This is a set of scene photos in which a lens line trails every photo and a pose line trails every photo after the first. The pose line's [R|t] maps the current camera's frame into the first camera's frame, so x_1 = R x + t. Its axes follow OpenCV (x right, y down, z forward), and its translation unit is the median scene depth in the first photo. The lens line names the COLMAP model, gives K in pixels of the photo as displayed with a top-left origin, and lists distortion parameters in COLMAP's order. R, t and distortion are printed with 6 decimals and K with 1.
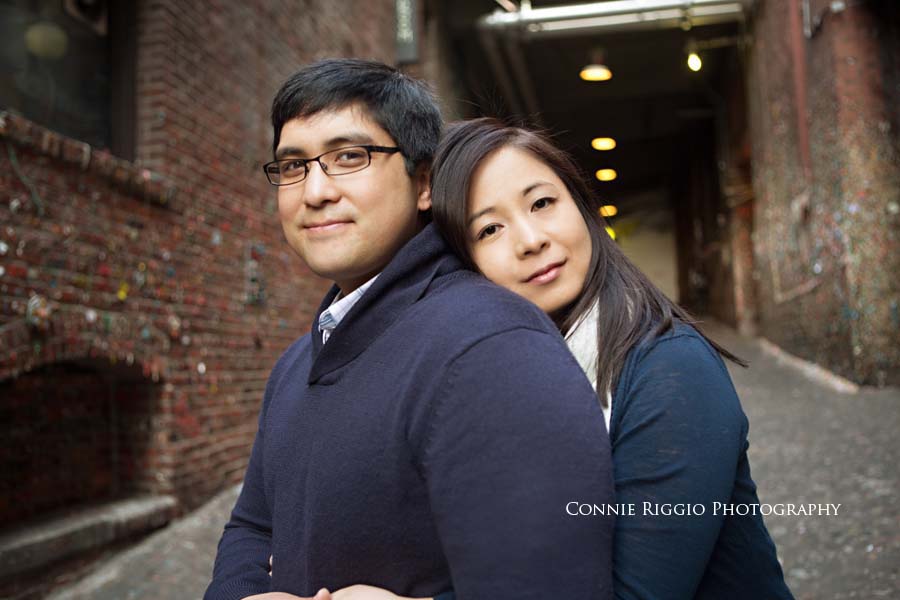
lens RADIAL K [[878.1, 0, 450.0], [0, 878.1, 300.0], [0, 0, 1]] dist [-0.078419, 0.163969]
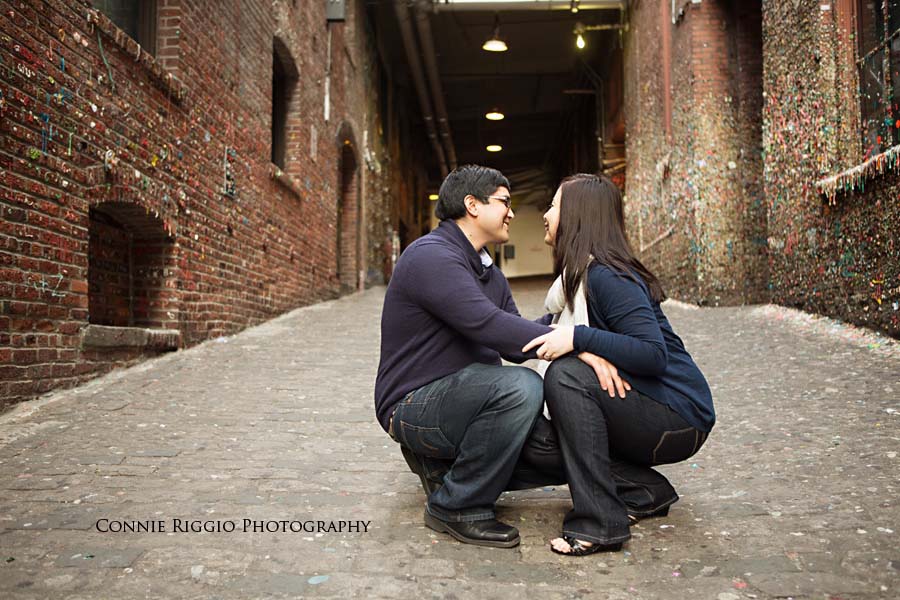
lens RADIAL K [[890.3, 0, 450.0], [0, 890.3, 300.0], [0, 0, 1]] dist [-0.022000, 0.017373]
pose [[0.988871, 0.037444, 0.143985, -0.095517], [-0.039172, 0.999190, 0.009183, 0.130232], [-0.143524, -0.014721, 0.989537, -0.292641]]
